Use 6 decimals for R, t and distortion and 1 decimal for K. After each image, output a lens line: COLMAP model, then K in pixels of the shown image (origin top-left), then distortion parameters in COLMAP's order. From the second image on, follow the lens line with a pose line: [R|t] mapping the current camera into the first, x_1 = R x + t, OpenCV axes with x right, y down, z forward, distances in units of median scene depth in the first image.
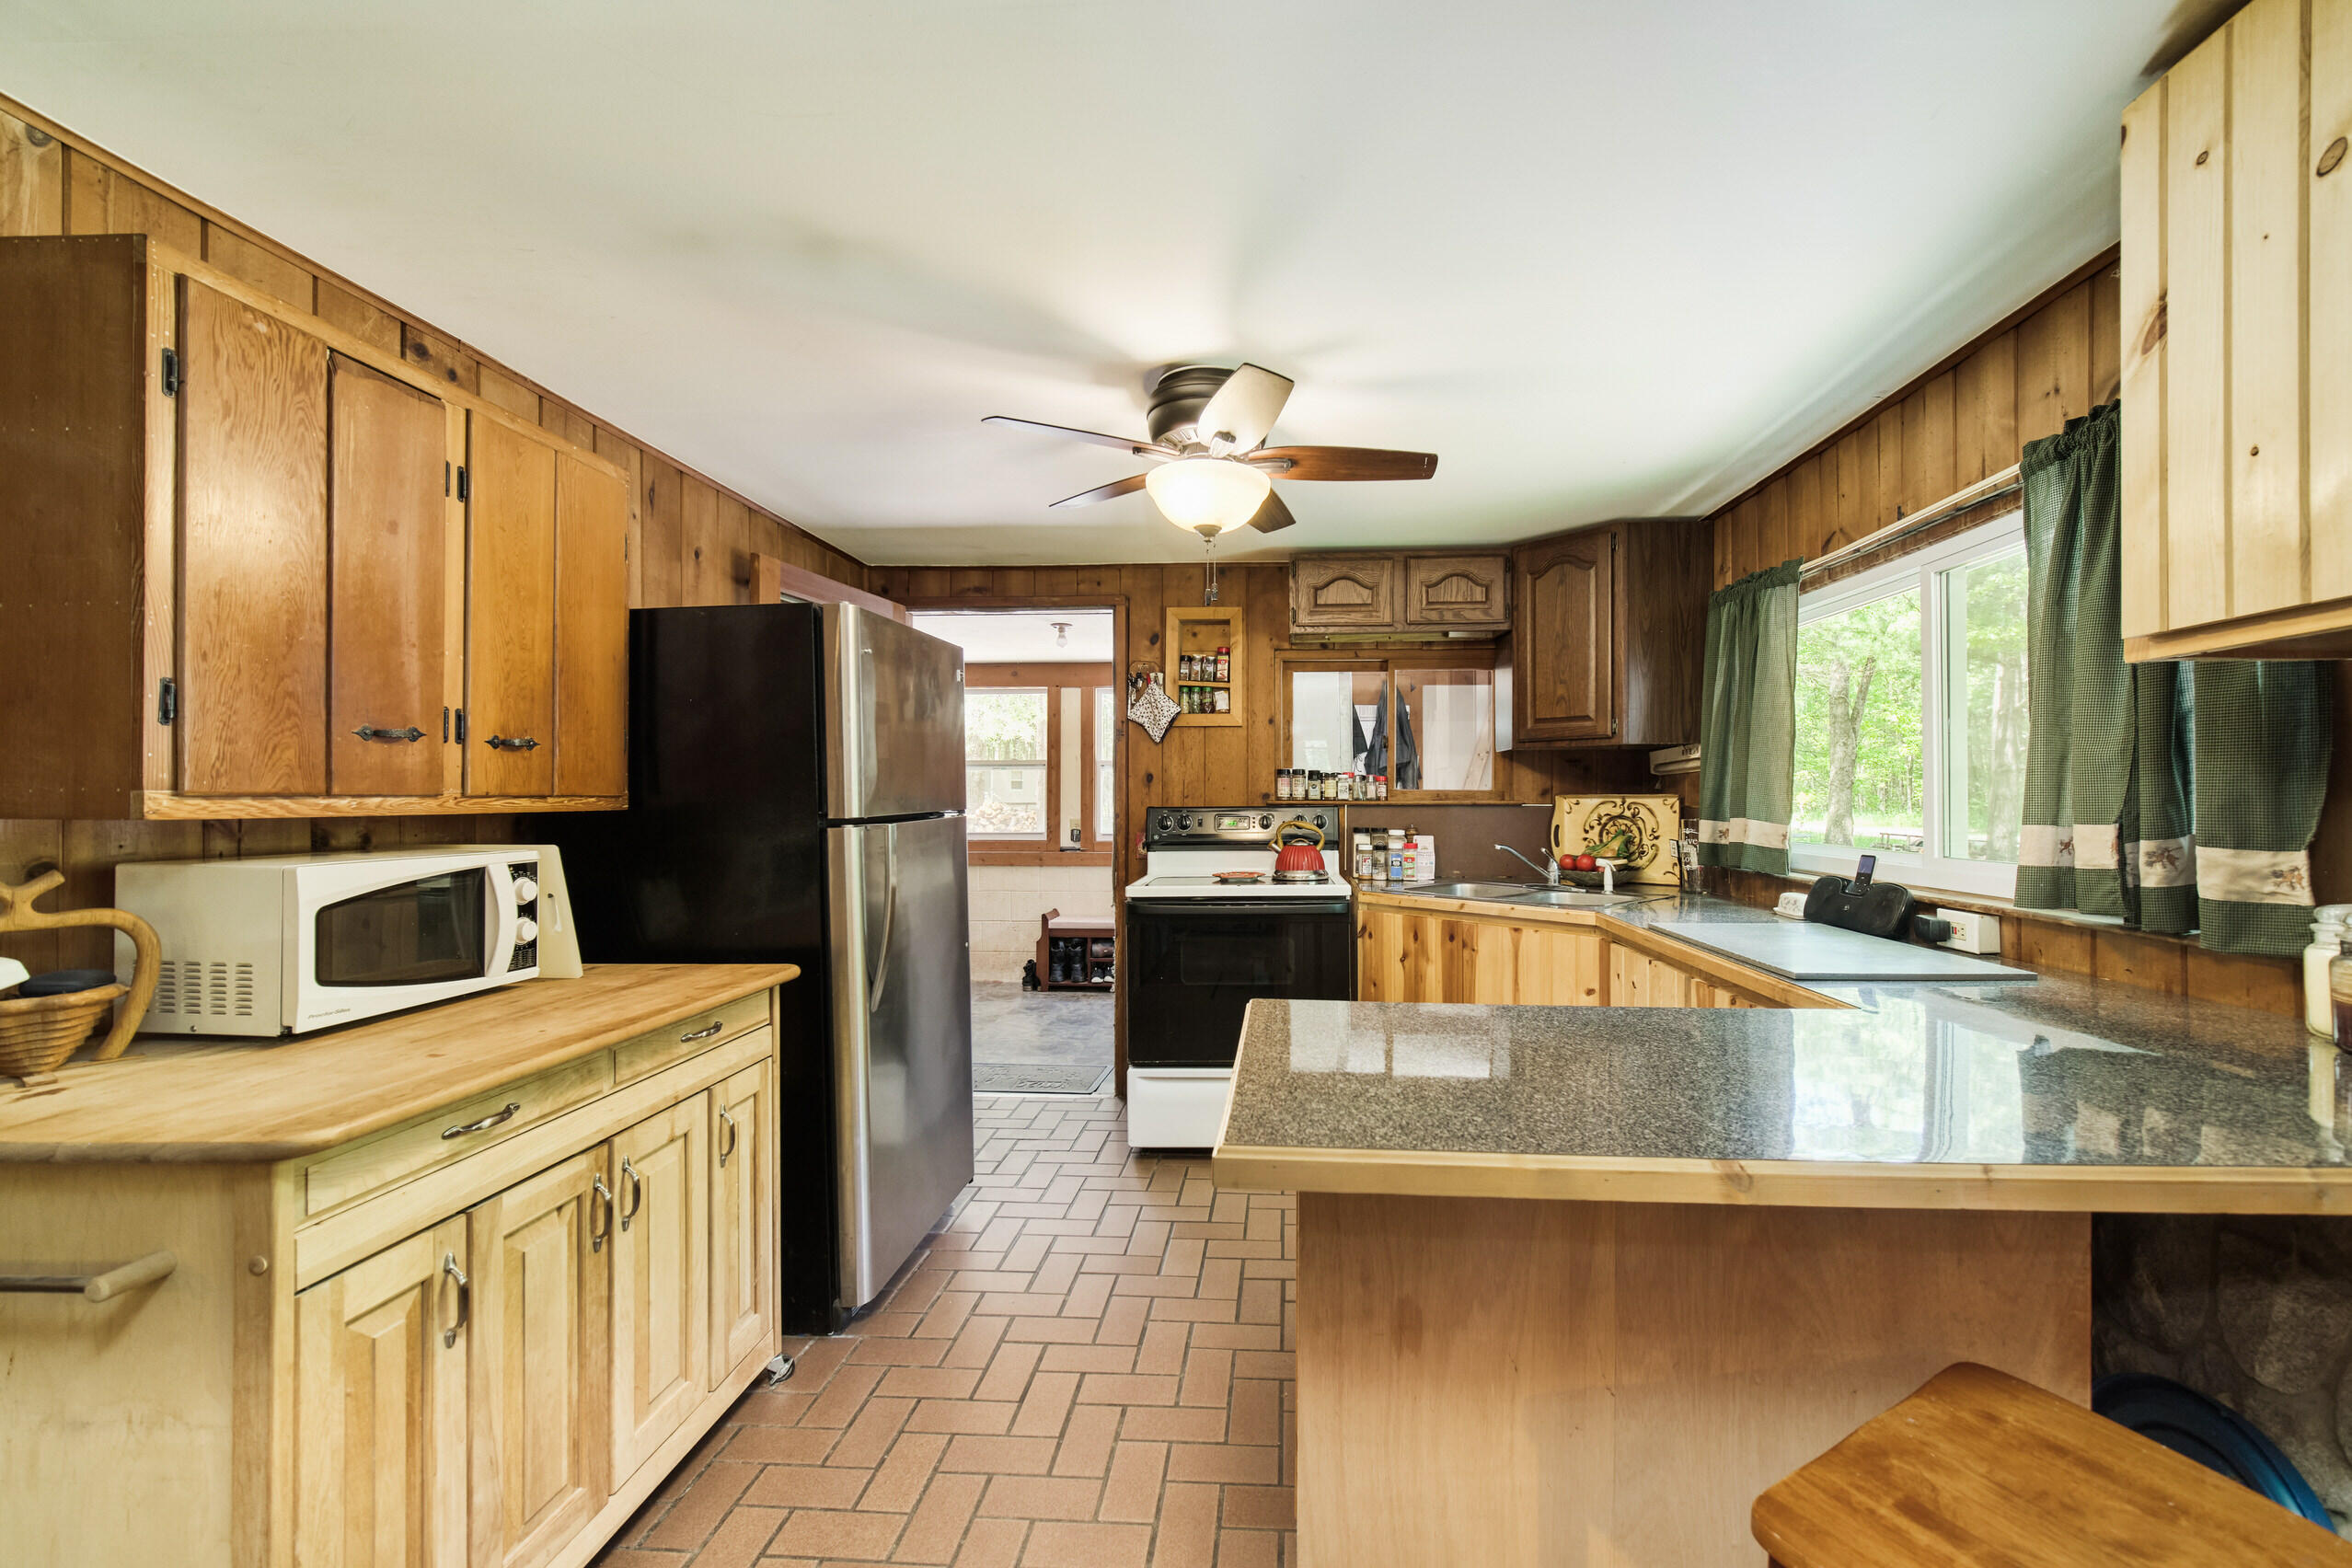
lens RADIAL K [[952.0, 0, 1170.2], [0, 952.0, 796.6], [0, 0, 1]] dist [0.002182, -0.003418]
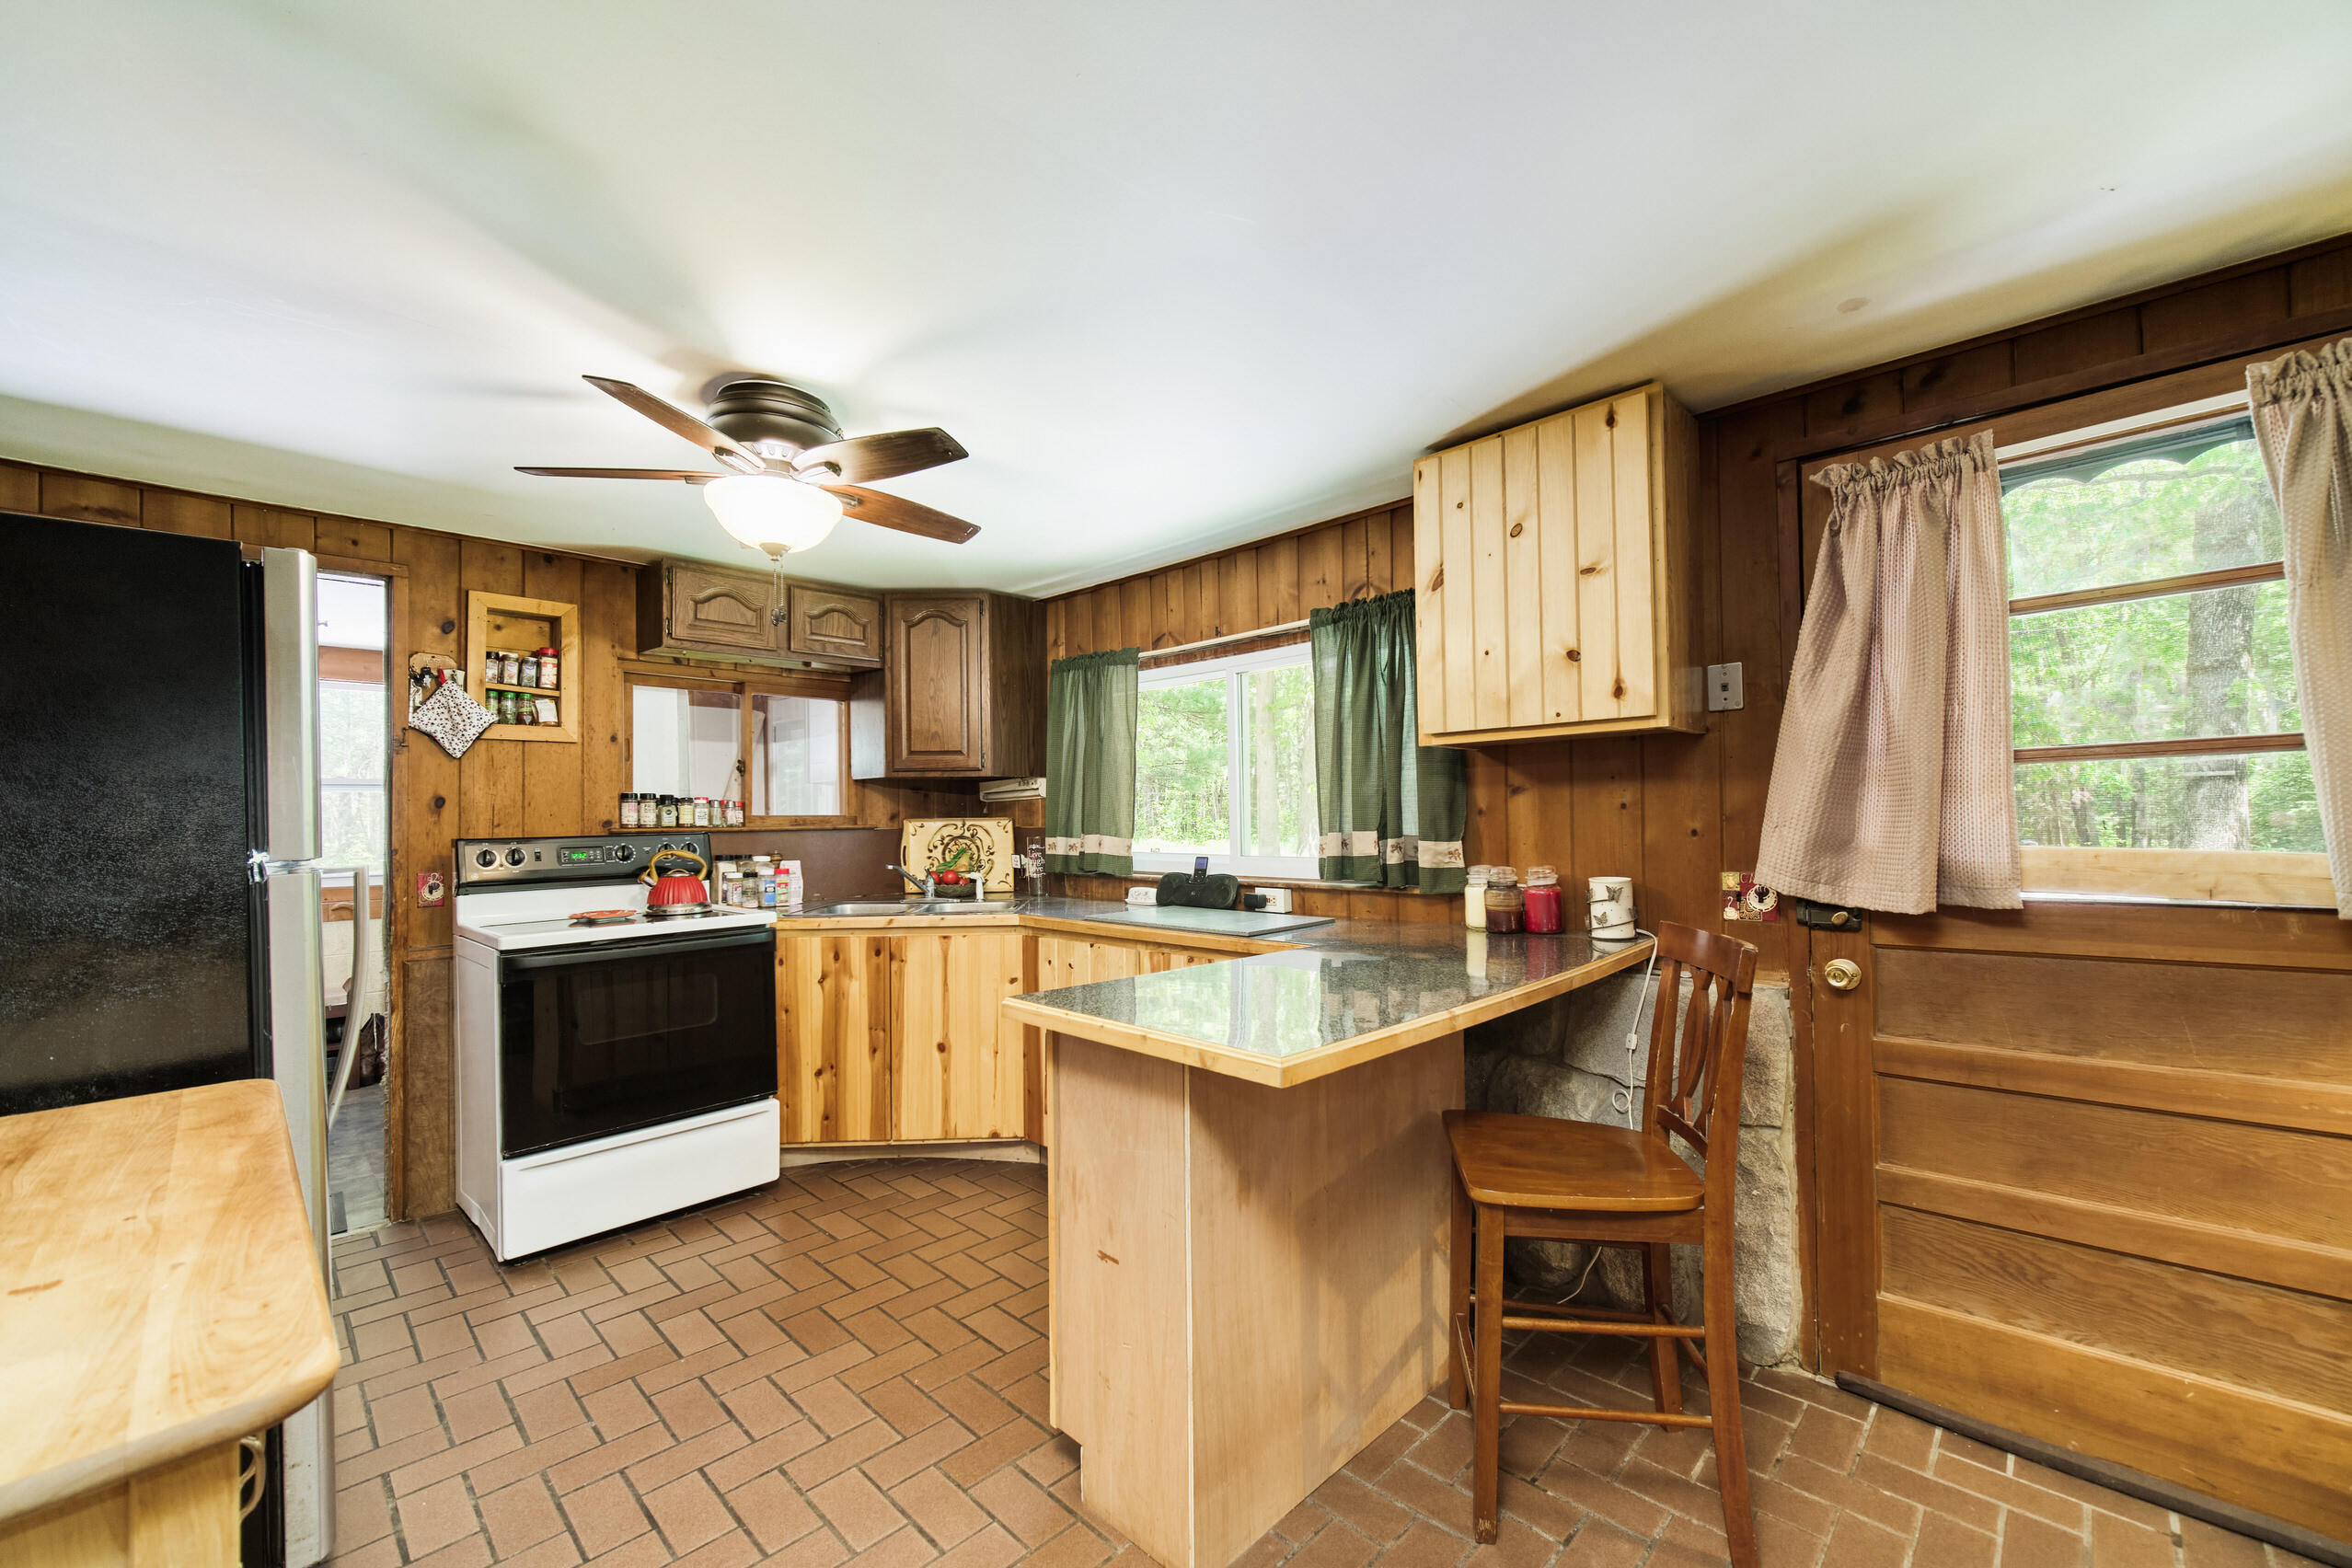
lens RADIAL K [[952.0, 0, 1170.2], [0, 952.0, 796.6], [0, 0, 1]] dist [0.002182, -0.003418]
pose [[0.660061, 0.008541, 0.751163, -0.255478], [0.011583, 0.999701, -0.021545, -0.000514], [-0.751123, 0.022921, 0.659765, 0.034632]]
